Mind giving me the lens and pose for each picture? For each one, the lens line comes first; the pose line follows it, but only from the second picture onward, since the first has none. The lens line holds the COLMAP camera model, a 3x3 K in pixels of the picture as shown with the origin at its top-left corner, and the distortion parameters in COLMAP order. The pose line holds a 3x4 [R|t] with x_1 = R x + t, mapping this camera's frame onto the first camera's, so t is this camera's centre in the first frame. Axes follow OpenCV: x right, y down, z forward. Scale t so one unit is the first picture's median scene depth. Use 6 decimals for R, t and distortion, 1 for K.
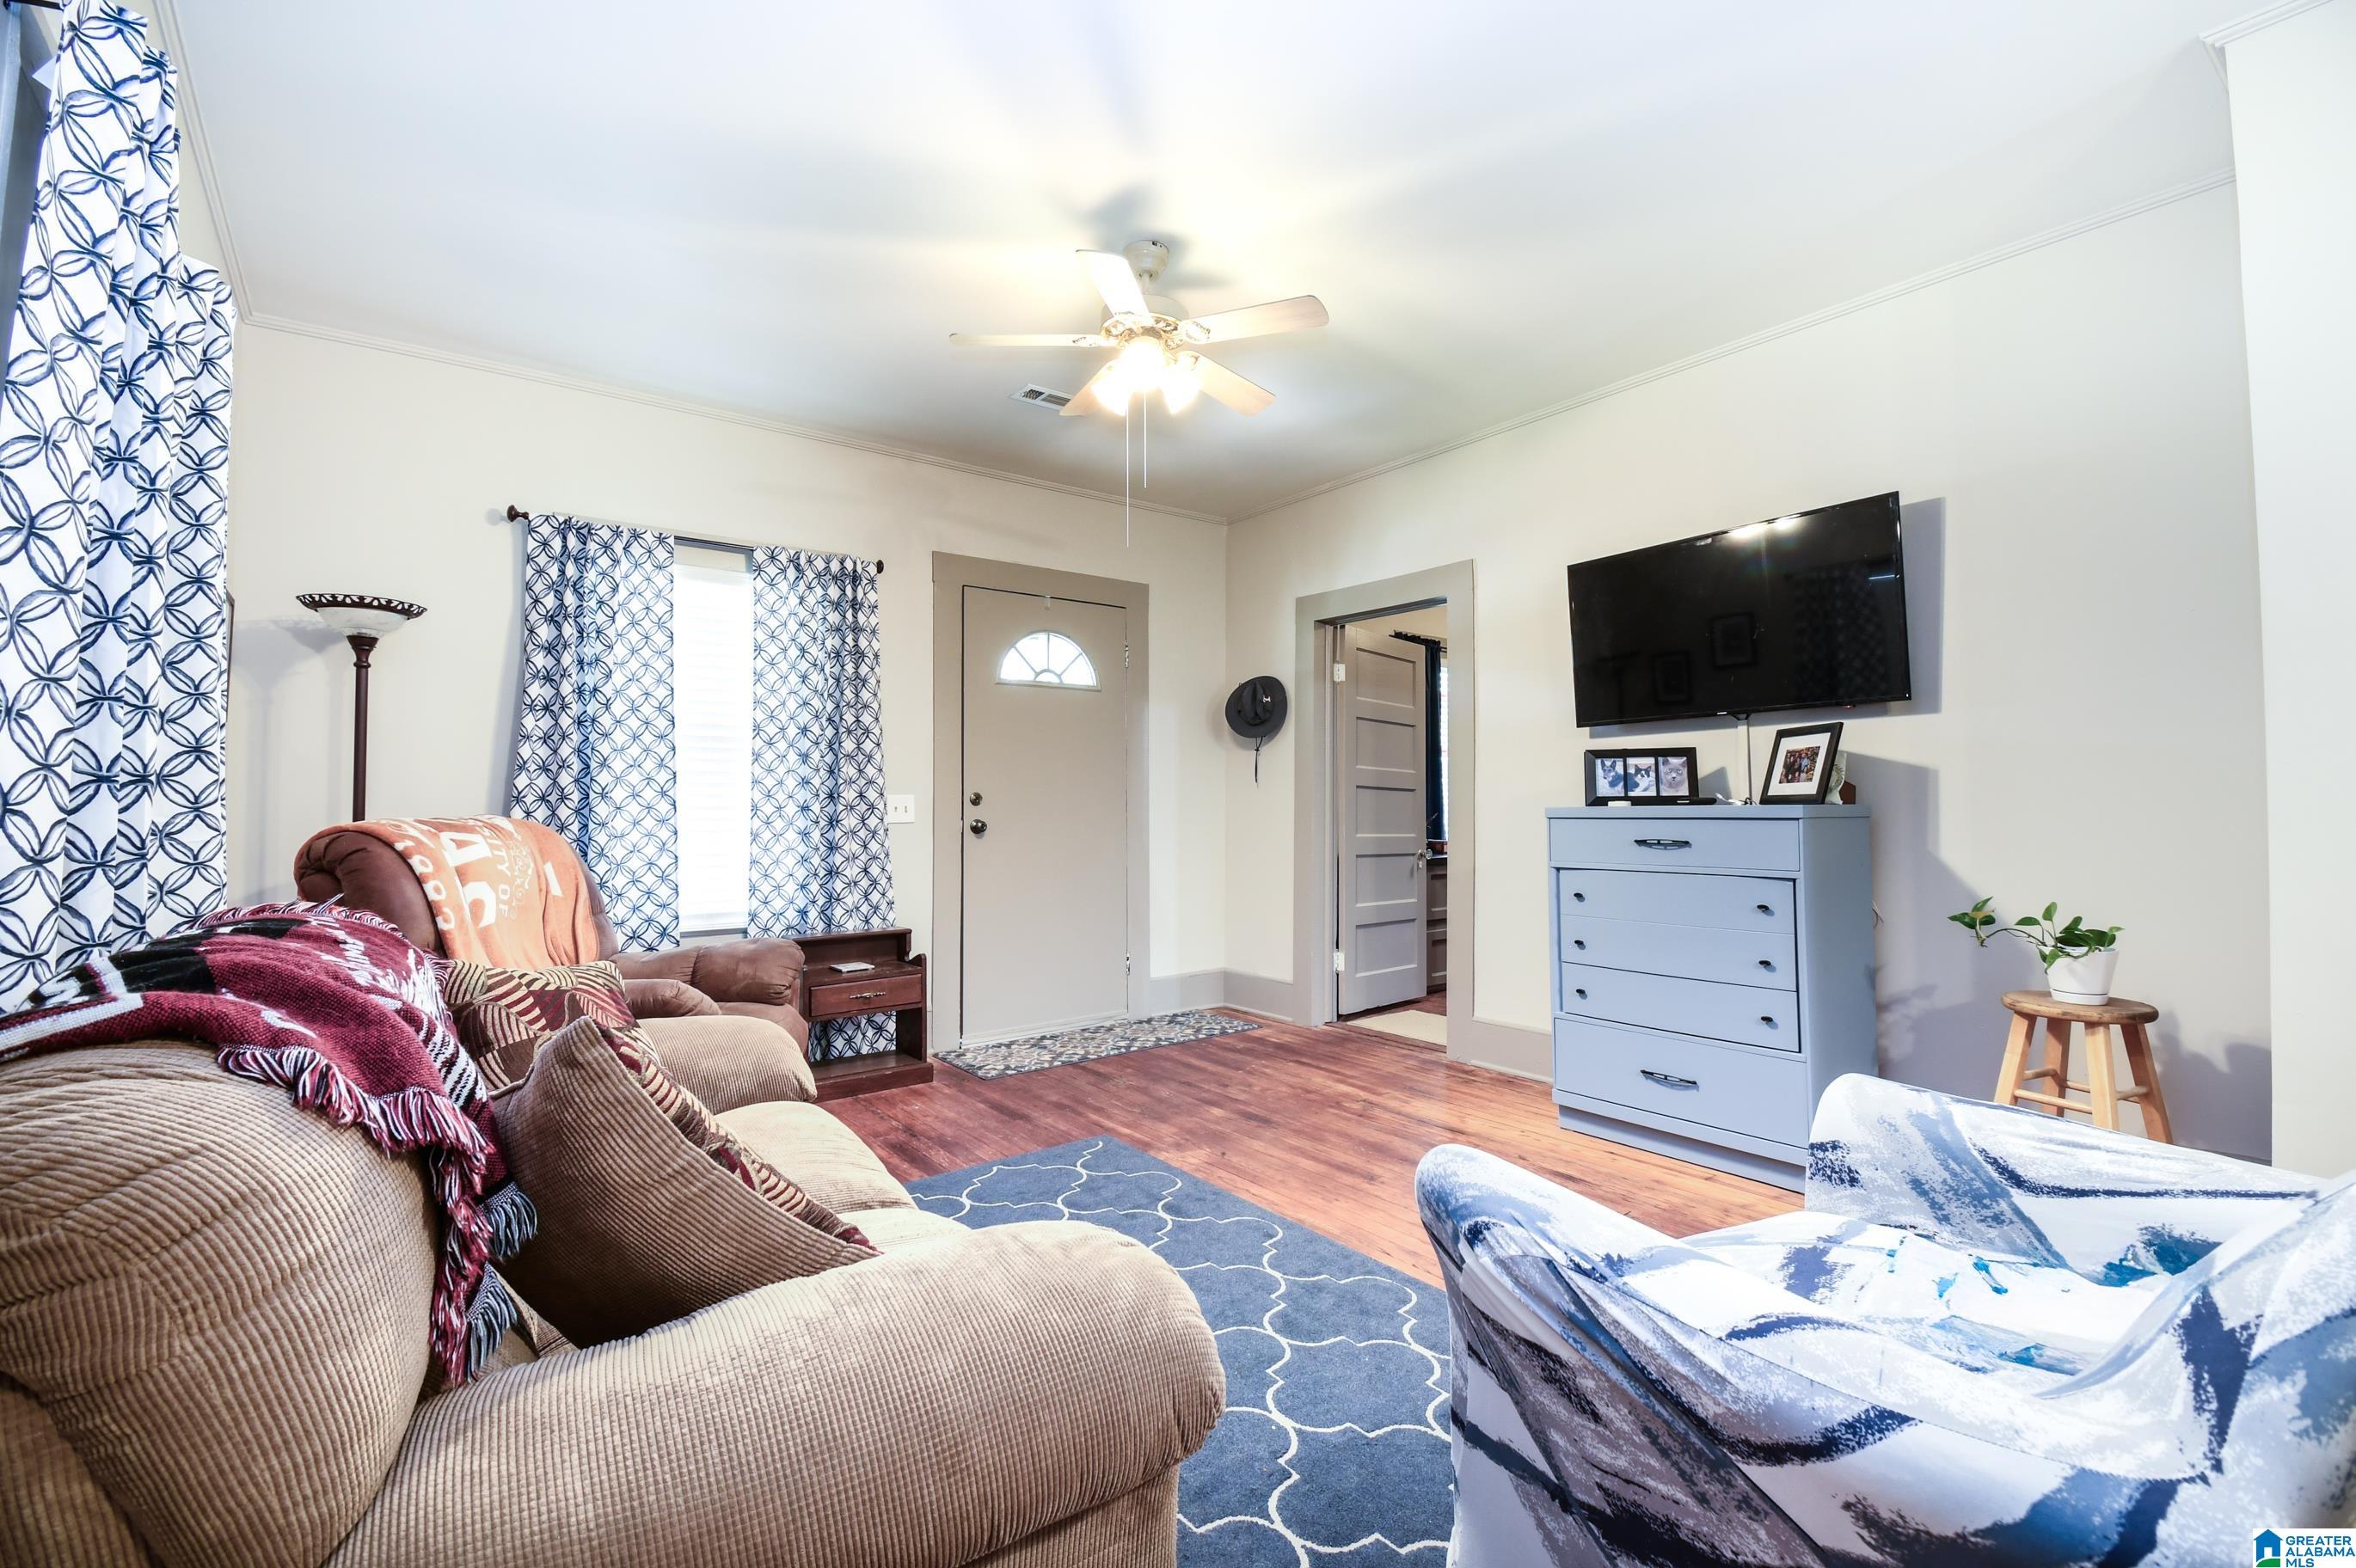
lens RADIAL K [[1016.5, 0, 1154.3], [0, 1016.5, 776.5], [0, 0, 1]] dist [0.002174, -0.004481]
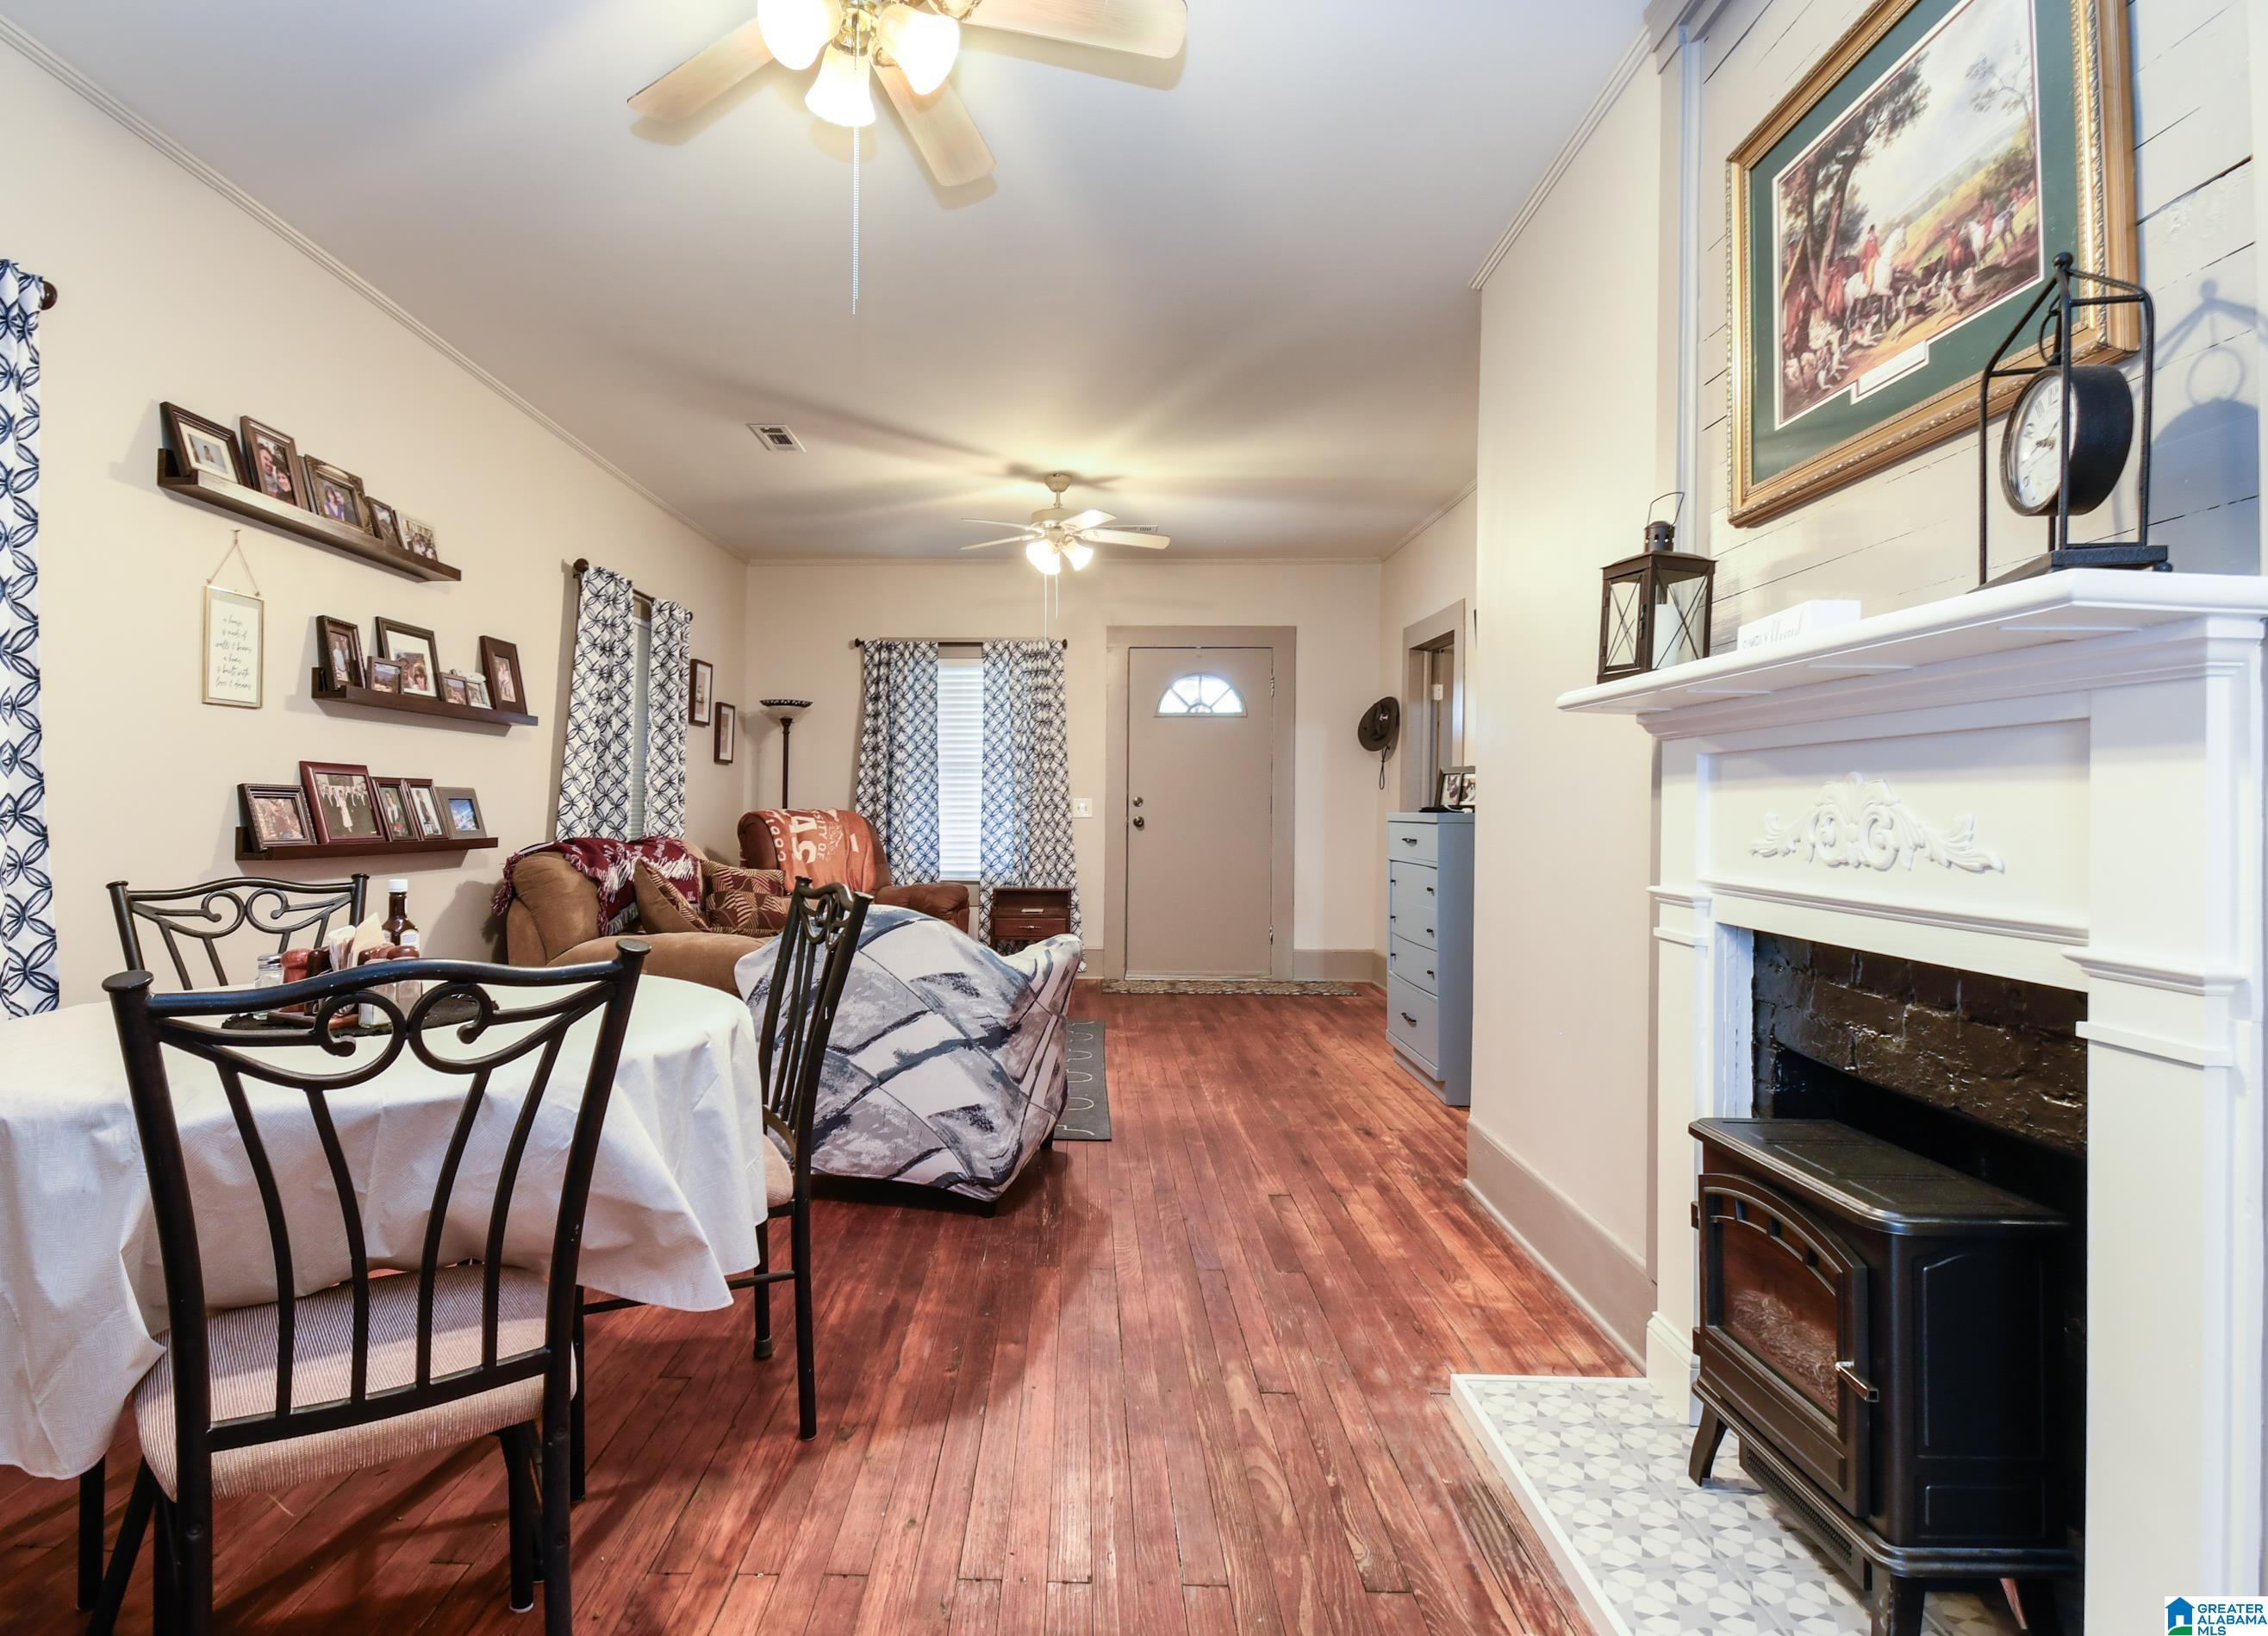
lens RADIAL K [[1120.9, 0, 1012.8], [0, 1120.9, 779.7], [0, 0, 1]] dist [0.002524, 0.000105]
pose [[0.767389, -0.003660, -0.641171, 0.804905], [0.008087, 0.999959, 0.003971, -0.018197], [0.641131, -0.008232, 0.767388, -0.334164]]
